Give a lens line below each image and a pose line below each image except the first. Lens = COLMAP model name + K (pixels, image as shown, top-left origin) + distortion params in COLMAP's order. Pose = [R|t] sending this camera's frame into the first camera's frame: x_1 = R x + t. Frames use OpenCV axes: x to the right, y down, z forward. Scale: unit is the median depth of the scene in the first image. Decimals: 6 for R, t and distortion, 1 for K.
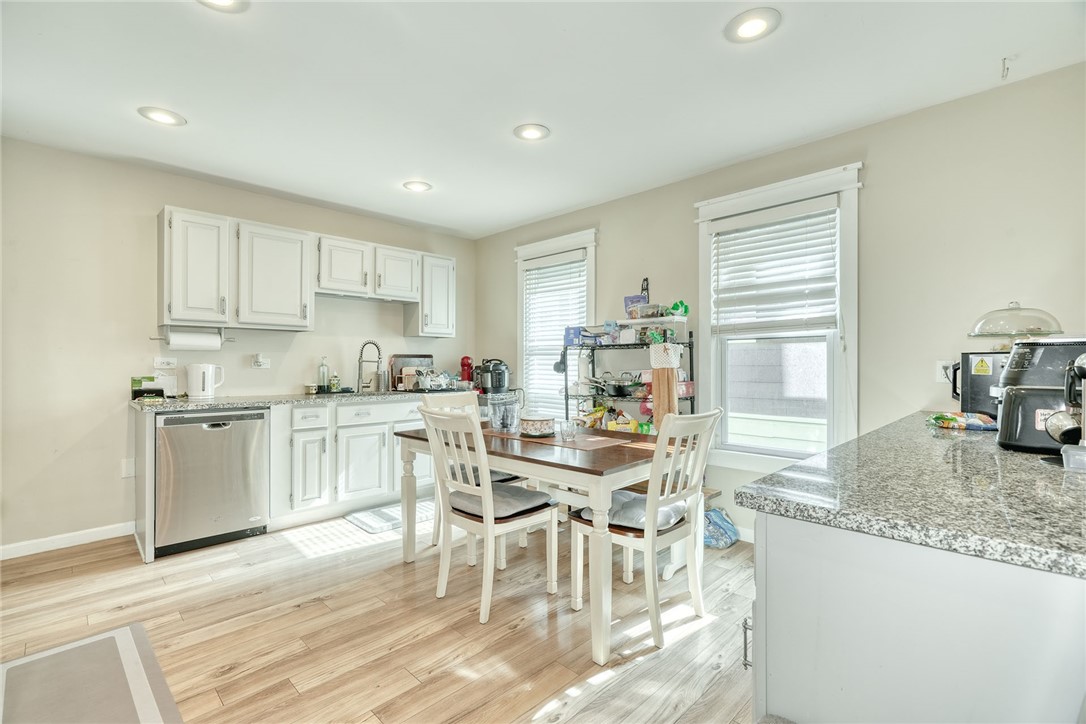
lens RADIAL K [[499.2, 0, 539.9], [0, 499.2, 358.9], [0, 0, 1]] dist [-0.003808, -0.000538]
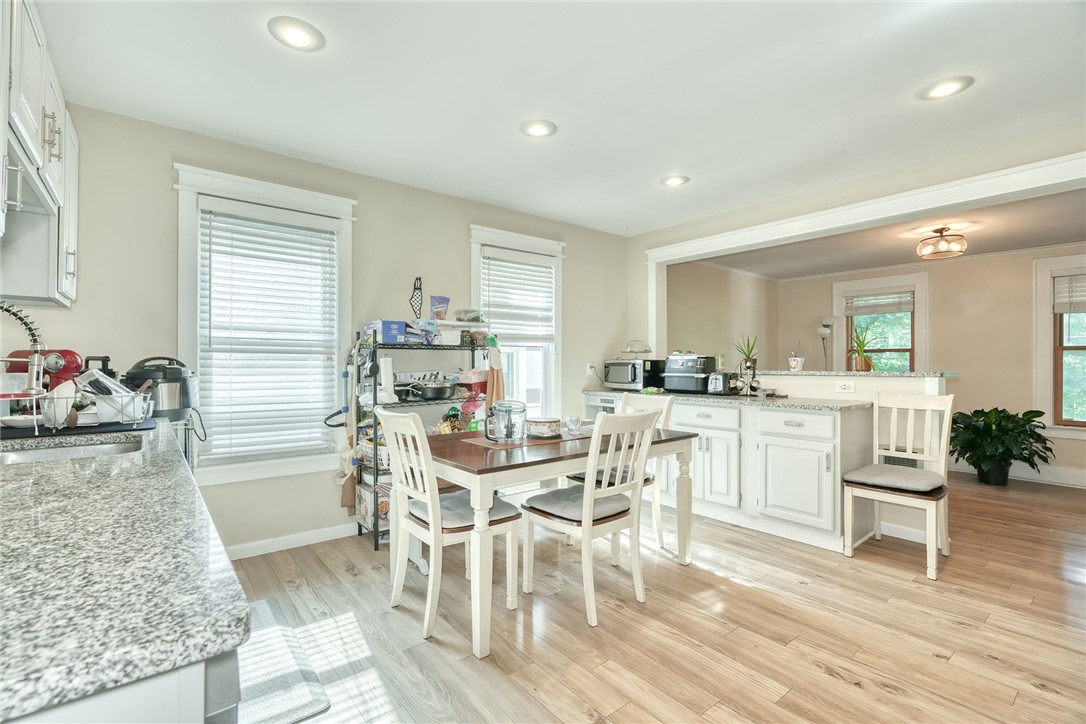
lens RADIAL K [[493.5, 0, 547.1], [0, 493.5, 355.3], [0, 0, 1]] dist [-0.001974, -0.000050]
pose [[0.089140, 0.019108, 0.995836, -0.952654], [-0.007551, 0.999800, -0.018508, 0.008737], [-0.995990, -0.005870, 0.089266, 0.871806]]
